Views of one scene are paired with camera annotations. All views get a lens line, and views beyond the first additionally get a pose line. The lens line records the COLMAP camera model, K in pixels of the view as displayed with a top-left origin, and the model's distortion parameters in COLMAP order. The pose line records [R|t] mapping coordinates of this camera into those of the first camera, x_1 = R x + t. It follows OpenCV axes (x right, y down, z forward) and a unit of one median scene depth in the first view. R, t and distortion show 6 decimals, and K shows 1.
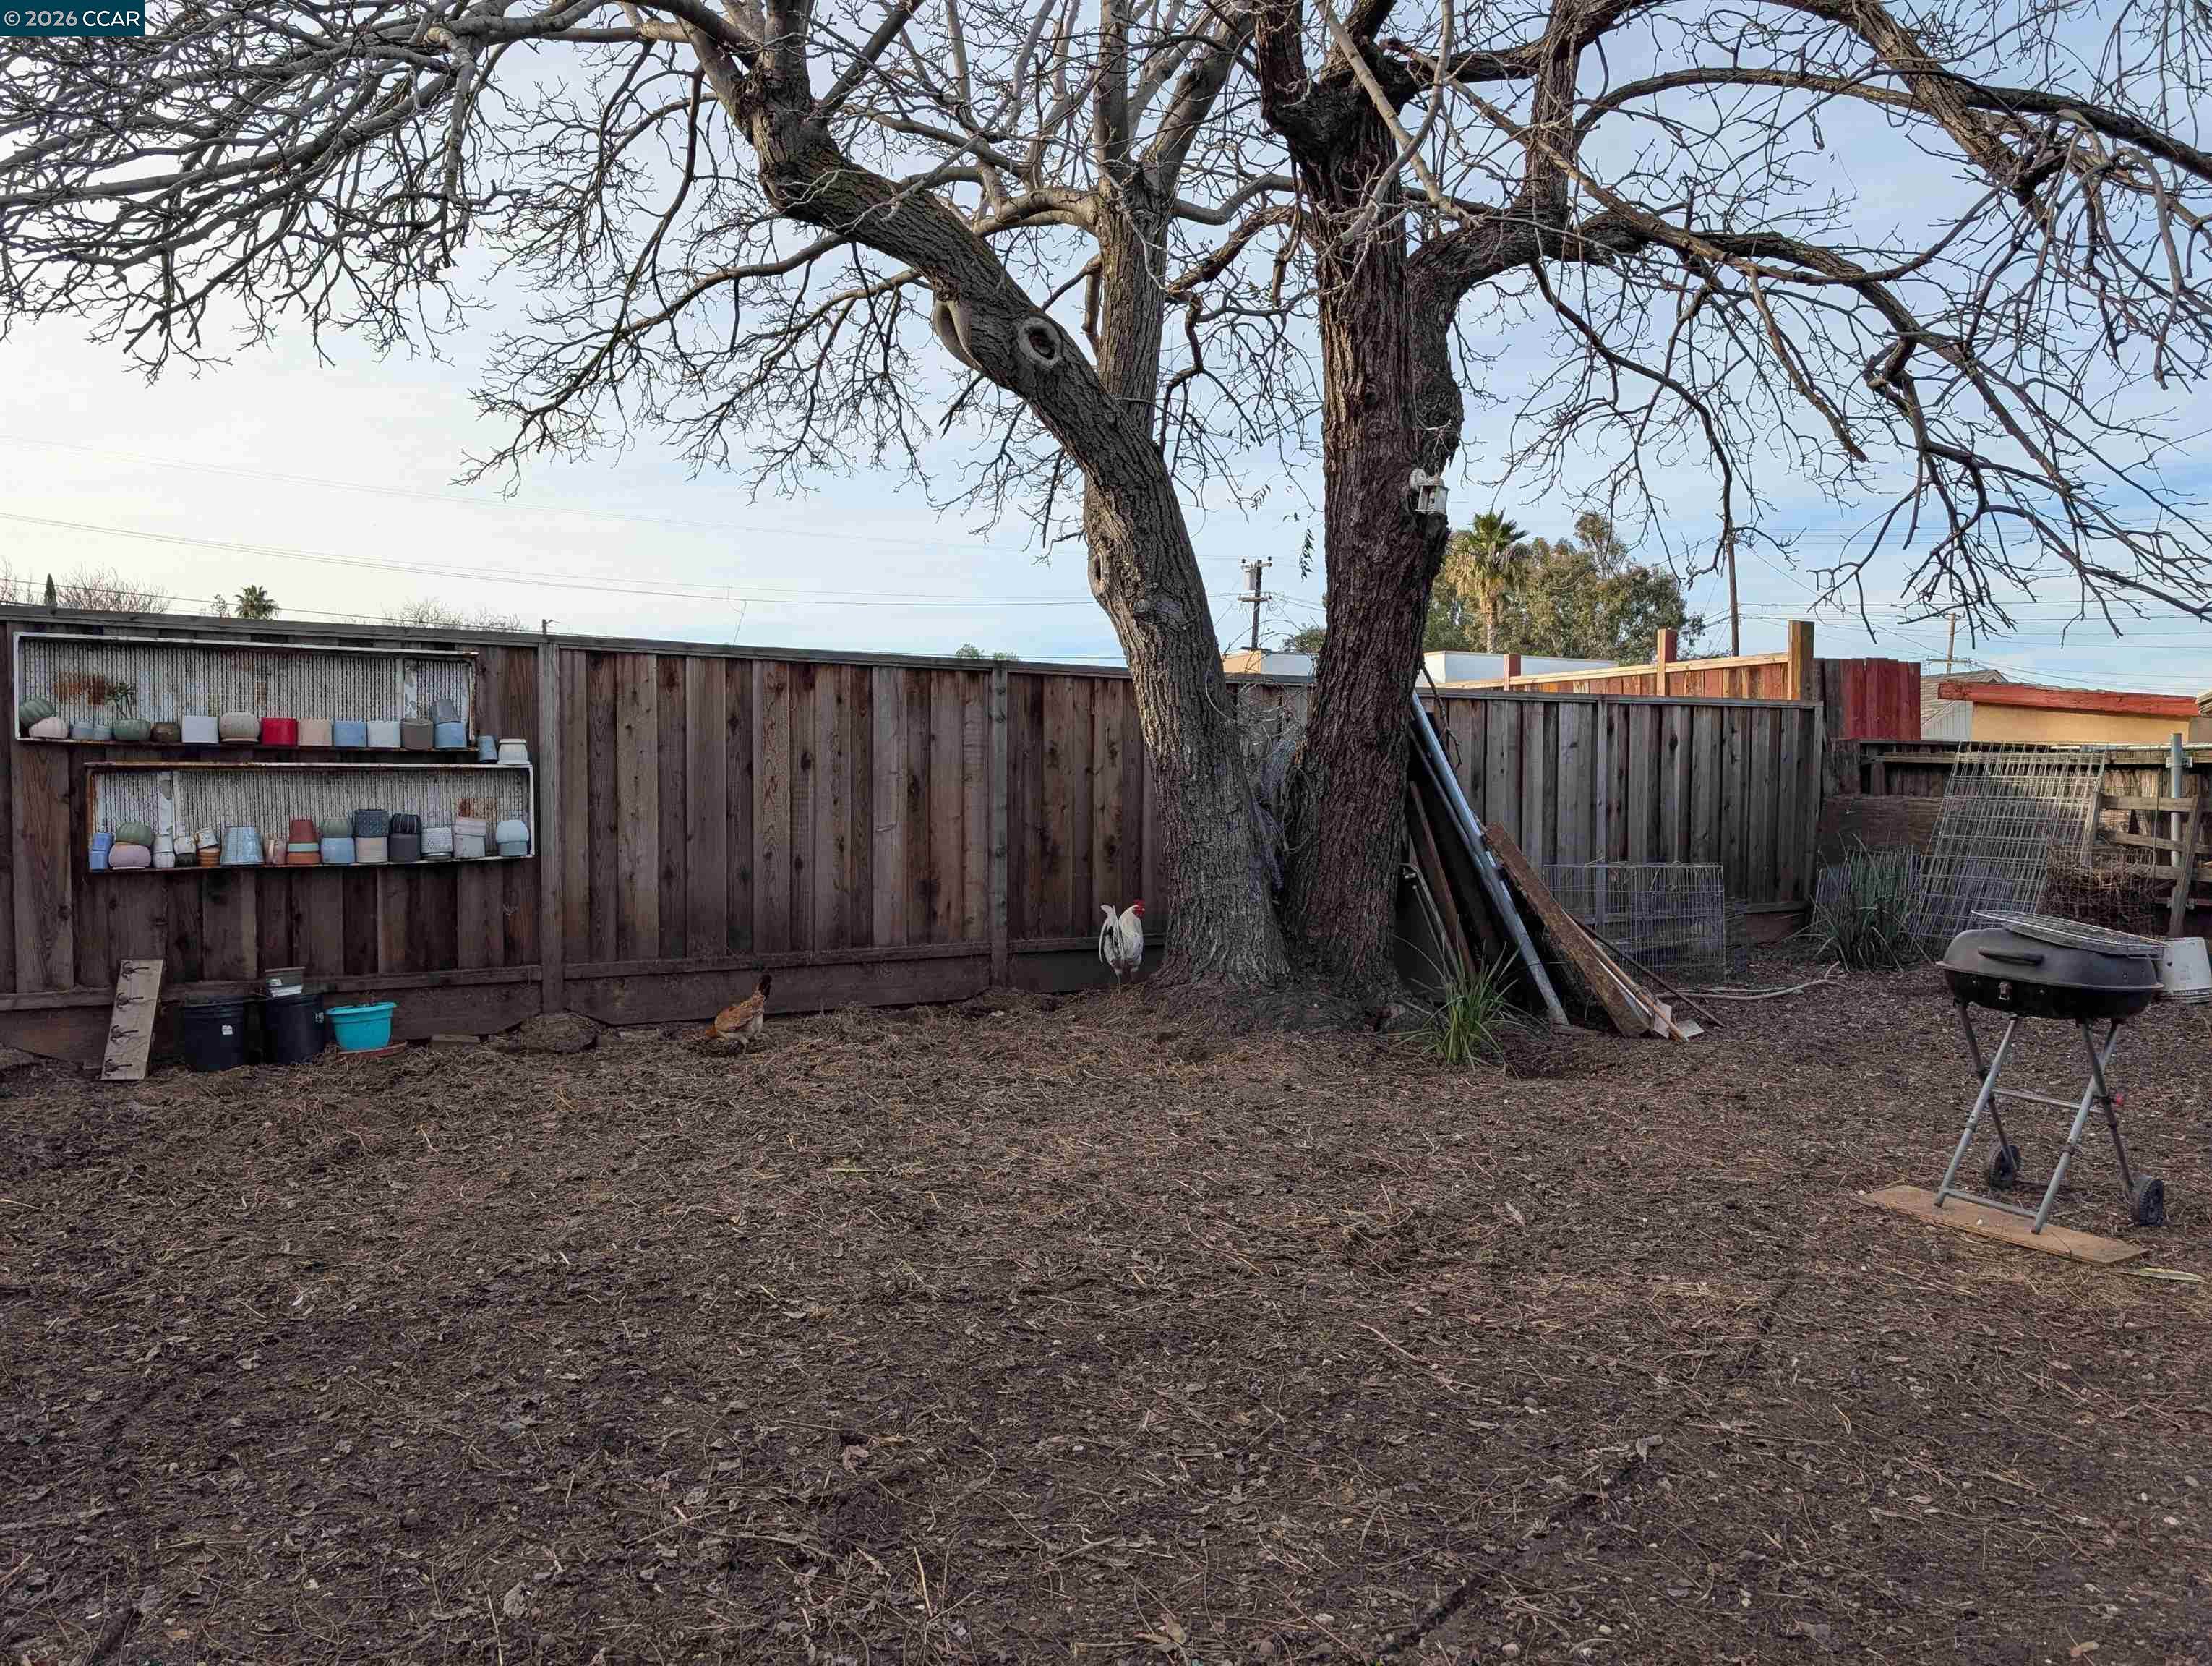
lens RADIAL K [[1549.3, 0, 1106.0], [0, 1549.3, 833.0], [0, 0, 1]] dist [-0.007402, -0.011973]
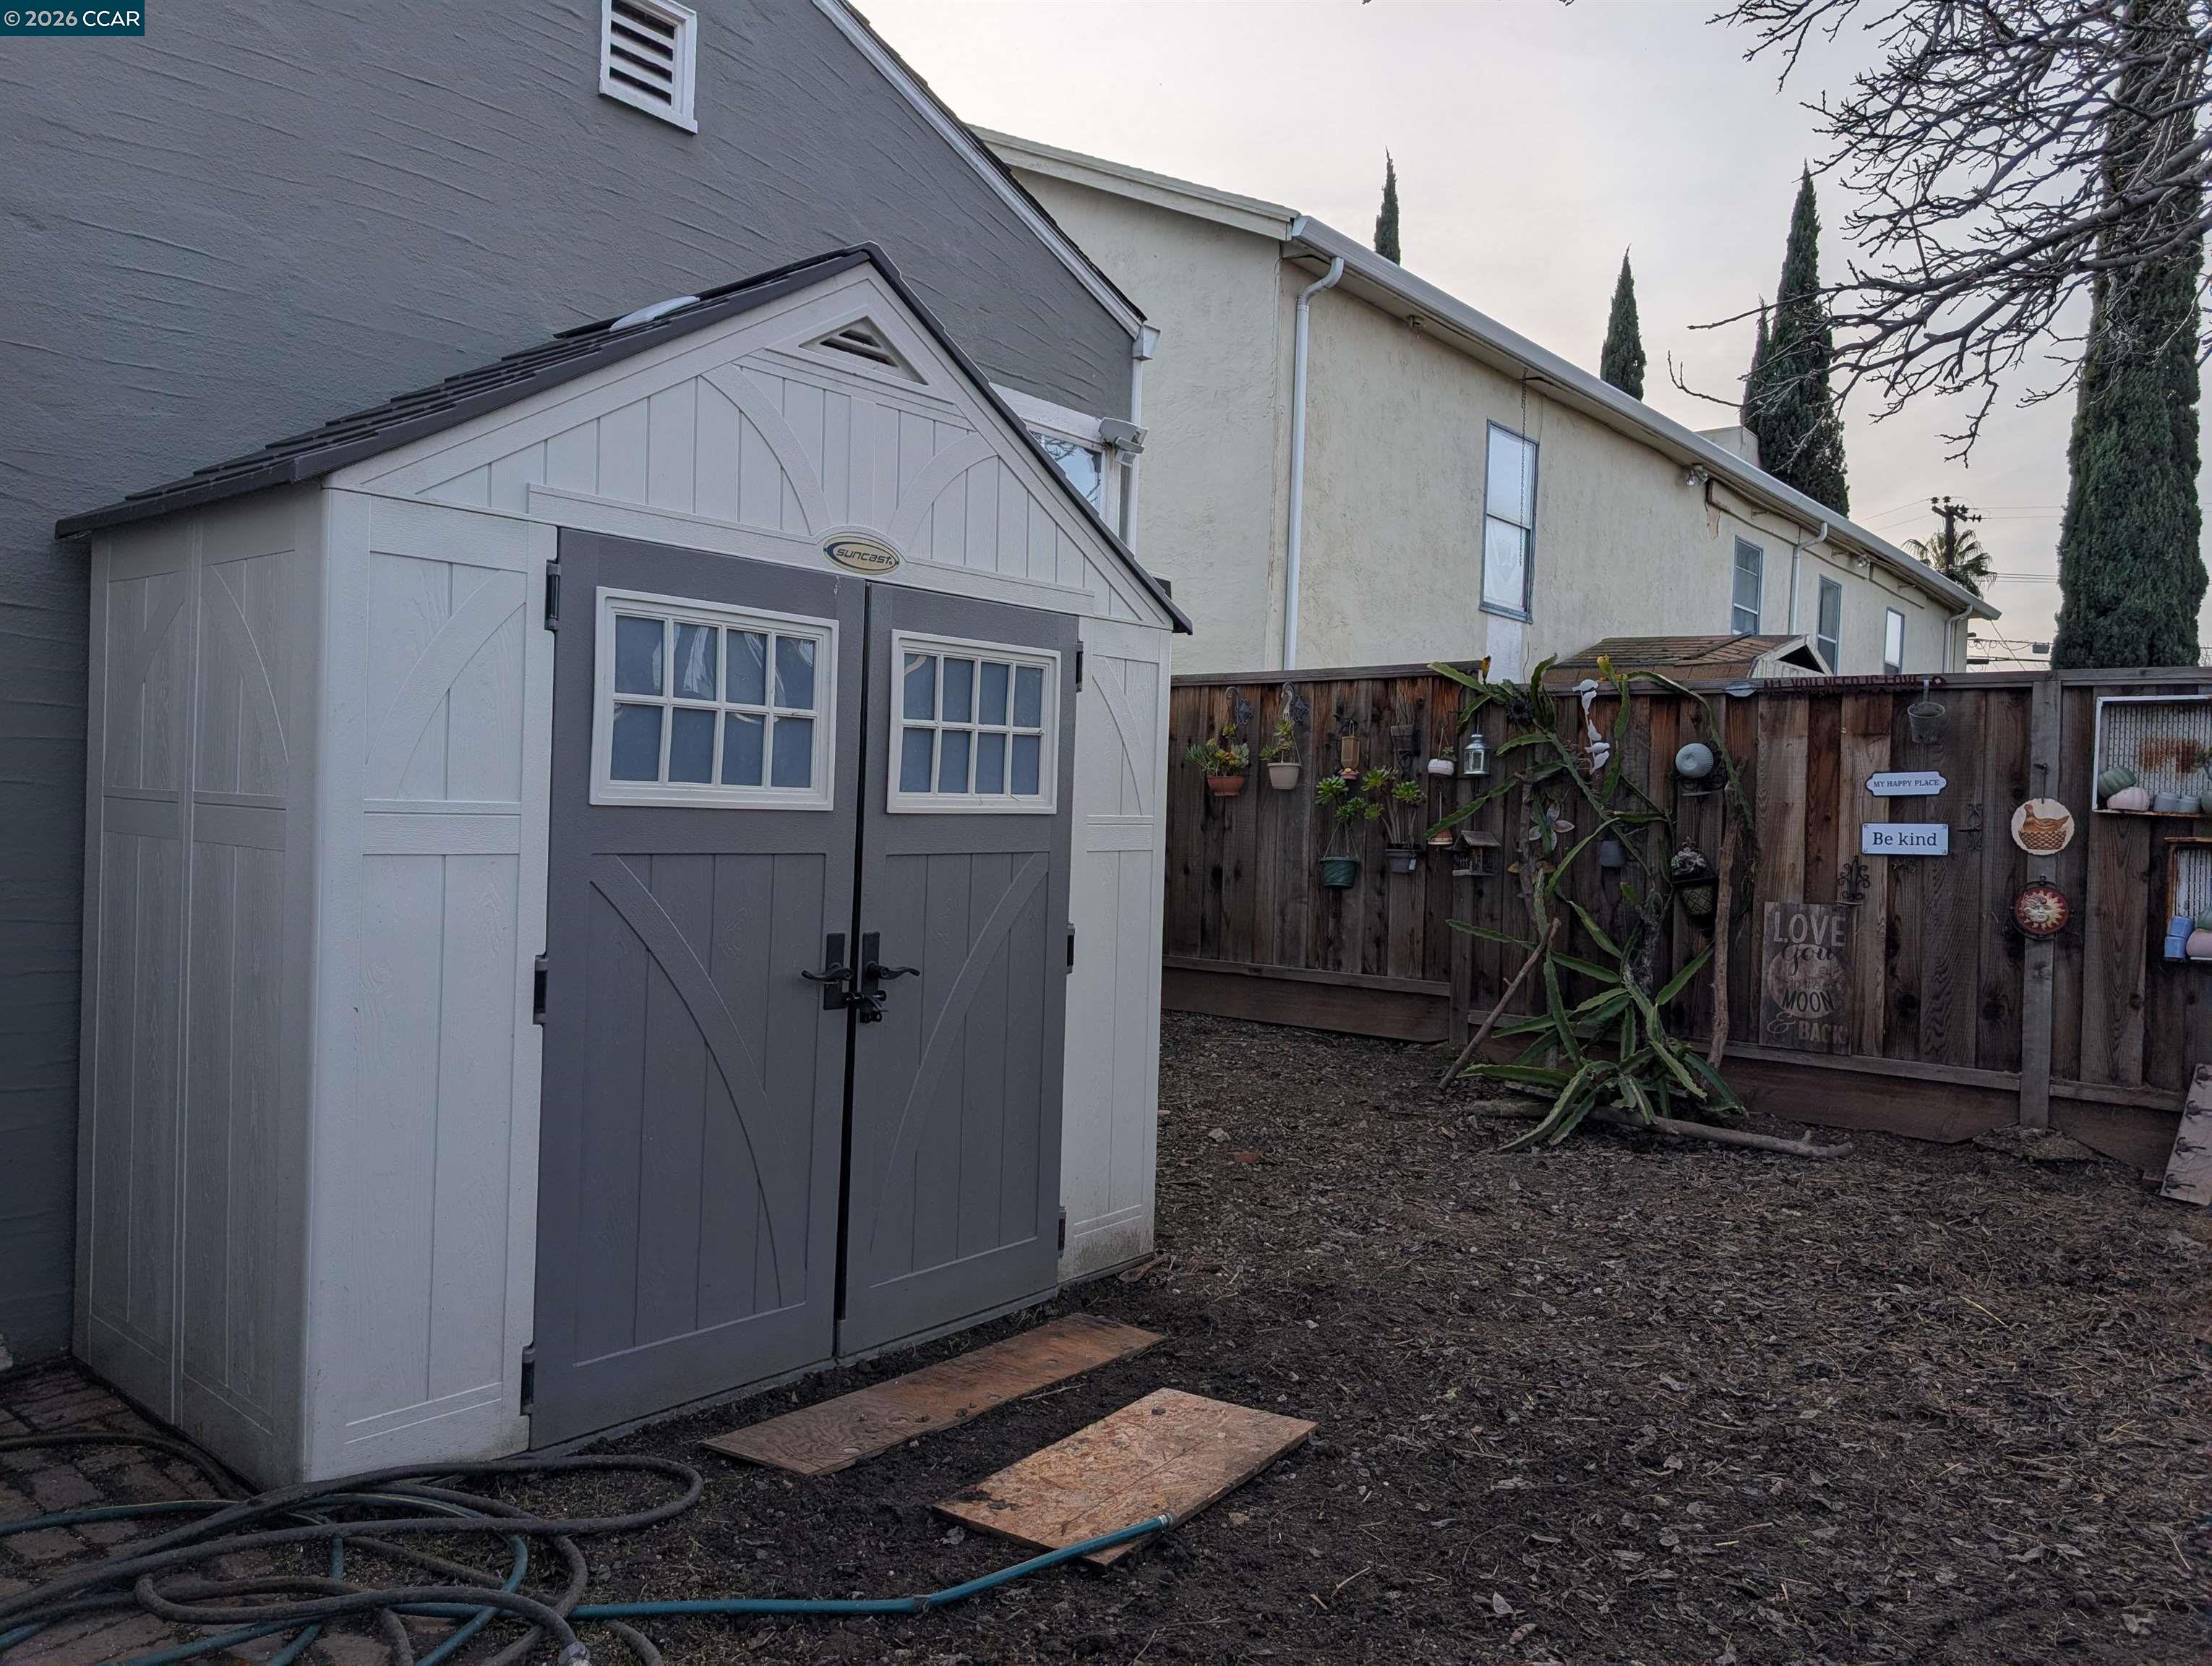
lens RADIAL K [[1549.3, 0, 1106.0], [0, 1549.3, 833.0], [0, 0, 1]] dist [-0.007402, -0.011973]
pose [[0.304084, 0.015085, -0.952526, 0.002677], [-0.061564, 0.998096, -0.003847, -0.006713], [0.950654, 0.059811, 0.304433, 0.135748]]
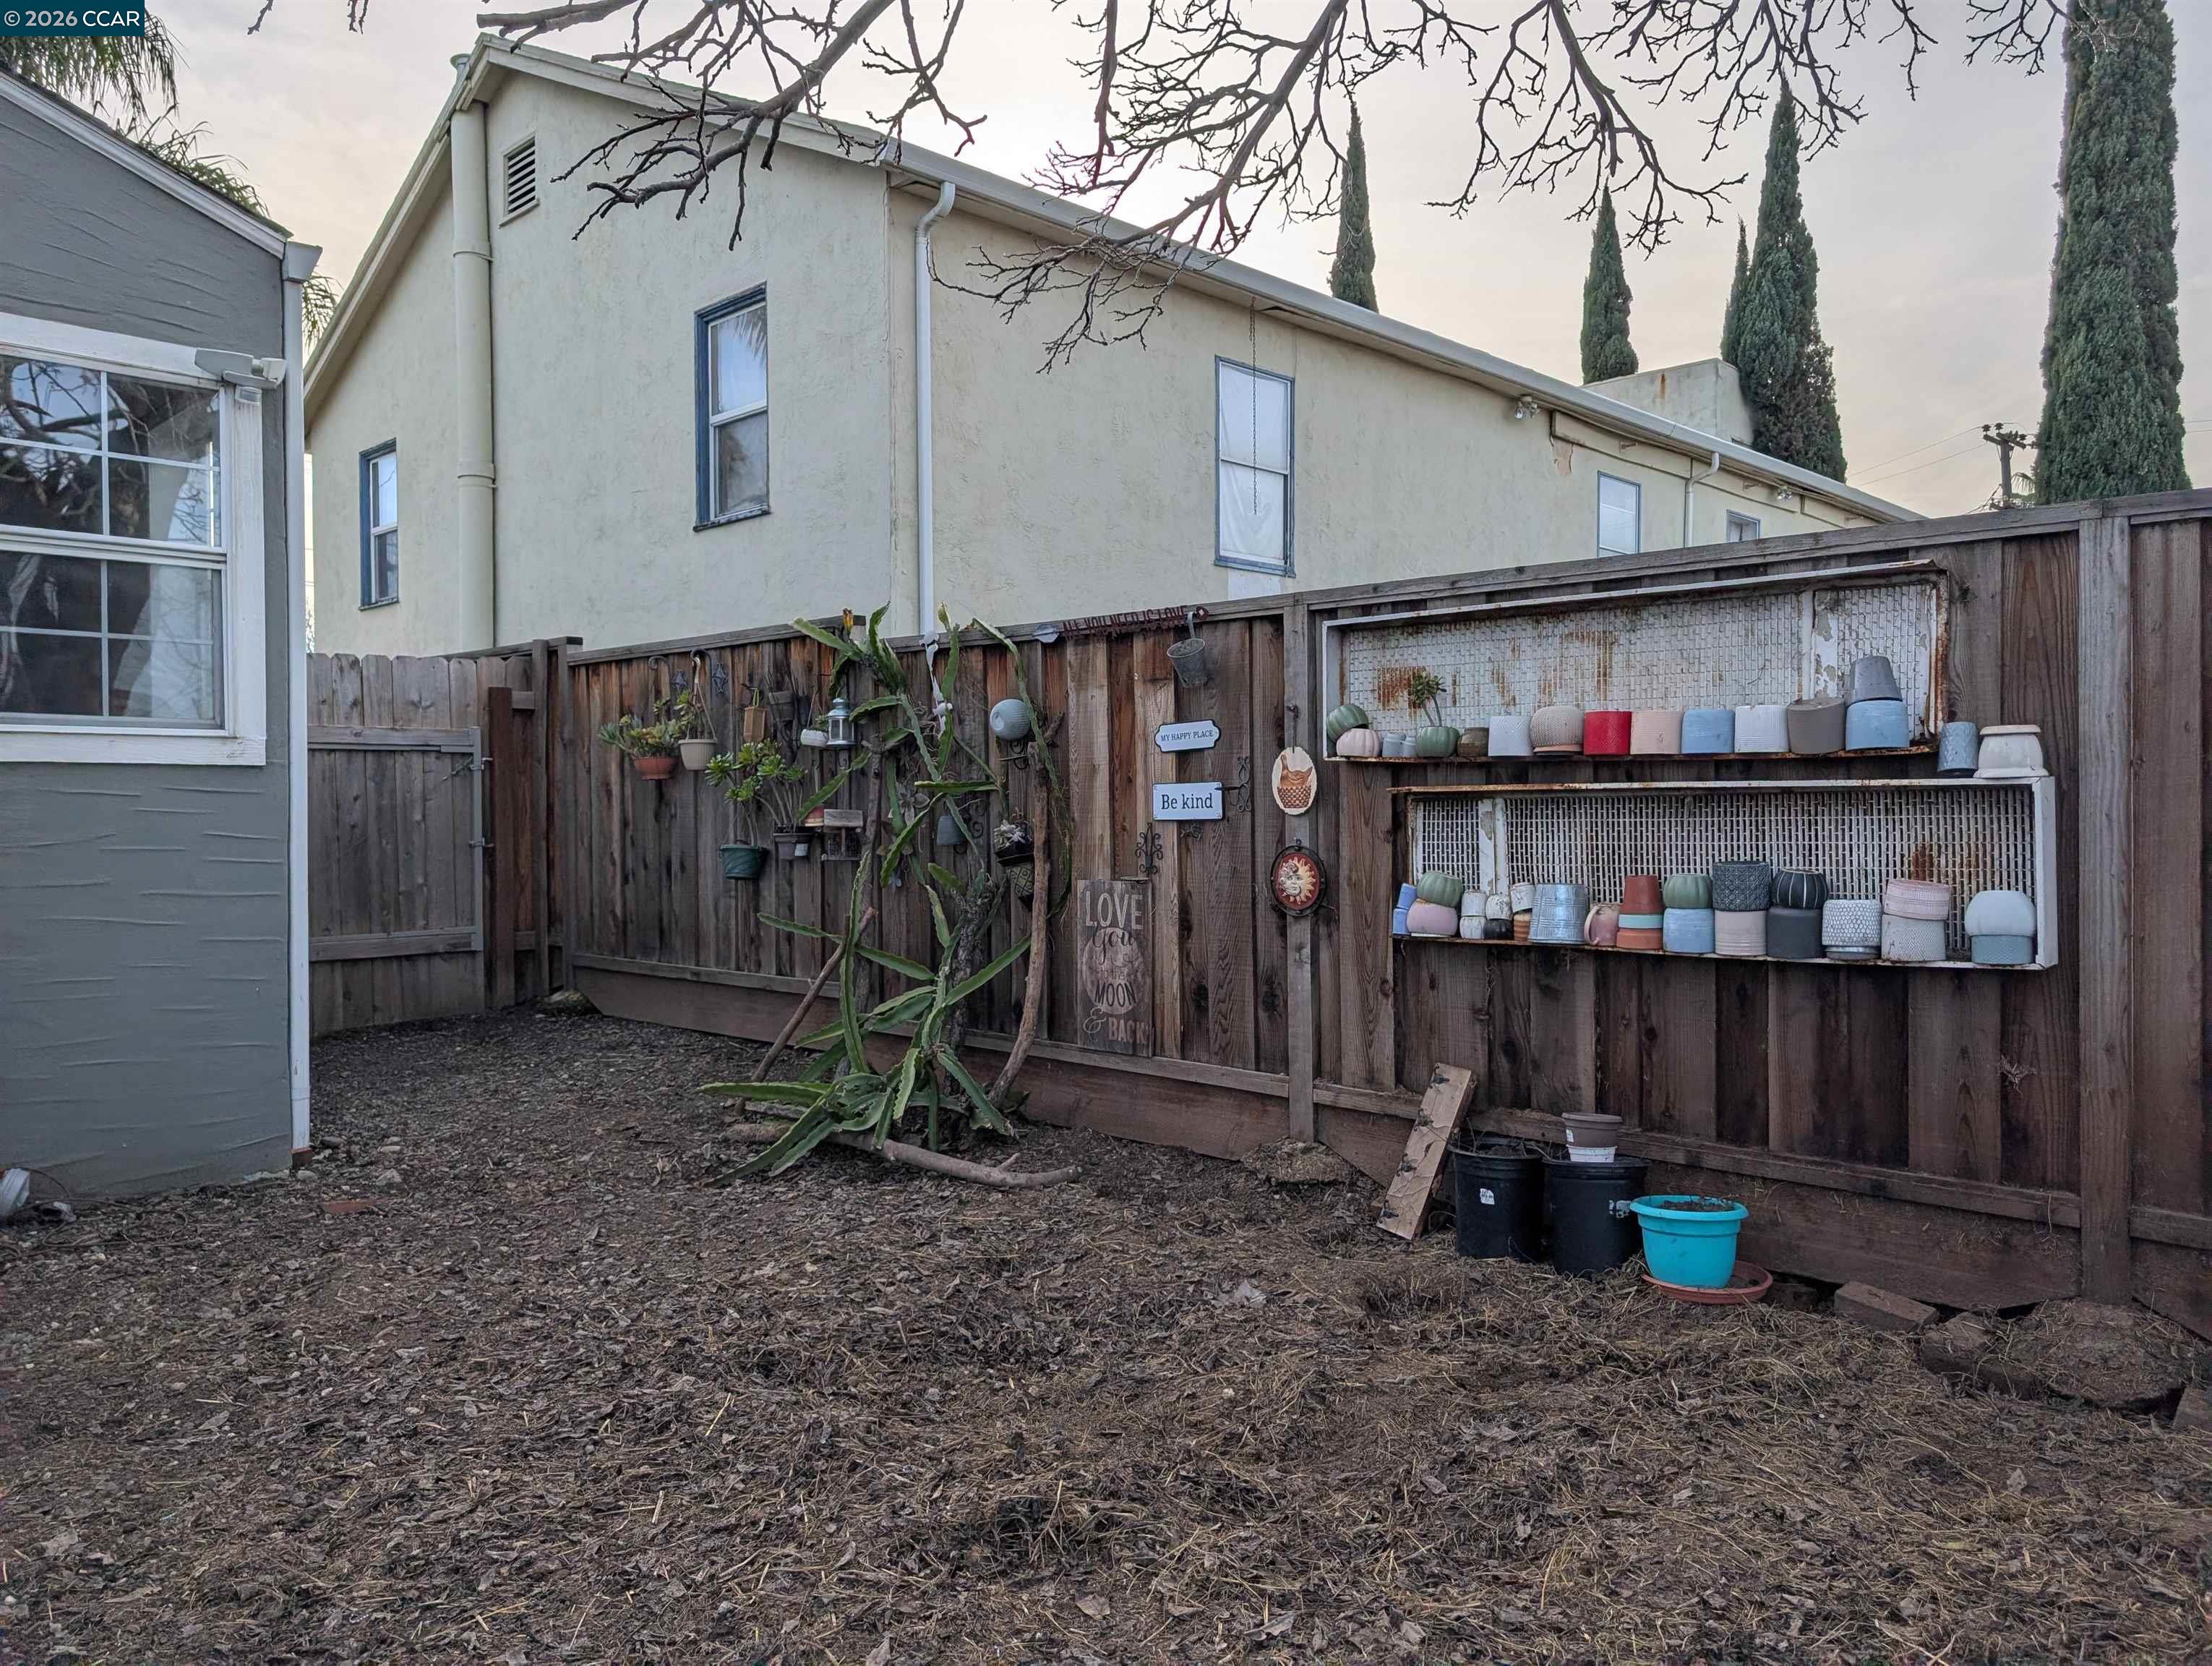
lens RADIAL K [[1567.8, 0, 1106.0], [0, 1567.8, 833.0], [0, 0, 1]] dist [0.026126, -0.037639]
pose [[0.257218, 0.014532, -0.966244, 0.026330], [-0.022442, 0.999707, 0.009061, -0.027249], [0.966093, 0.019353, 0.257469, 0.654179]]
